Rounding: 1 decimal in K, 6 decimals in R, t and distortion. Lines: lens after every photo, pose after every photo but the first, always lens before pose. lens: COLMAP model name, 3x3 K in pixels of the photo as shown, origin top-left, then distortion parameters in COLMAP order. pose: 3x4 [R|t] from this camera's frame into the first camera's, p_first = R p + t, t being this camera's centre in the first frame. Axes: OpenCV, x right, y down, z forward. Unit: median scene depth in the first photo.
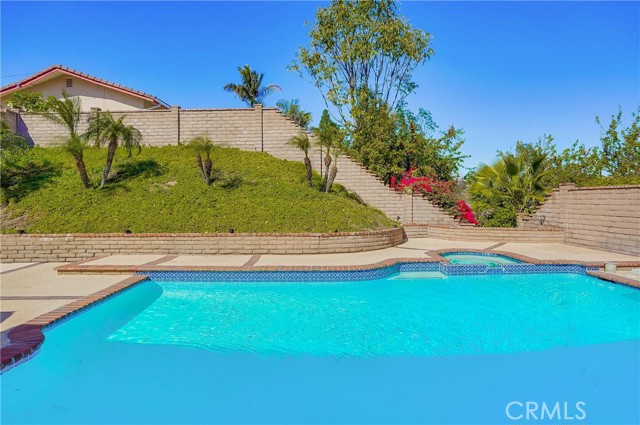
lens RADIAL K [[329.4, 0, 320.0], [0, 329.4, 212.5], [0, 0, 1]] dist [-0.029708, 0.000771]
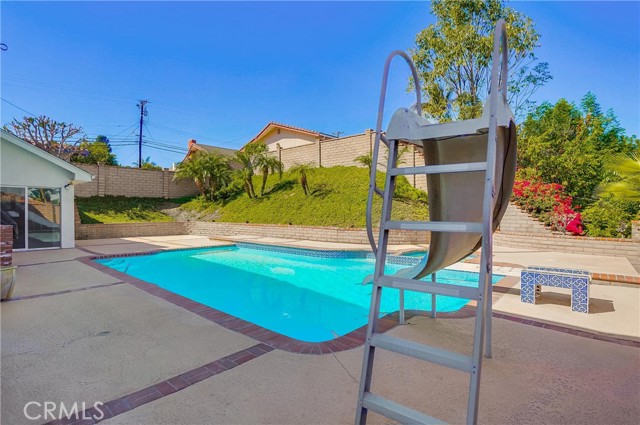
lens RADIAL K [[329.1, 0, 320.6], [0, 329.1, 203.9], [0, 0, 1]] dist [-0.031192, 0.000437]
pose [[0.759762, -0.009374, -0.650134, 0.632322], [-0.028138, 0.998485, -0.047280, 0.022826], [0.649592, 0.054215, 0.758347, -0.080498]]
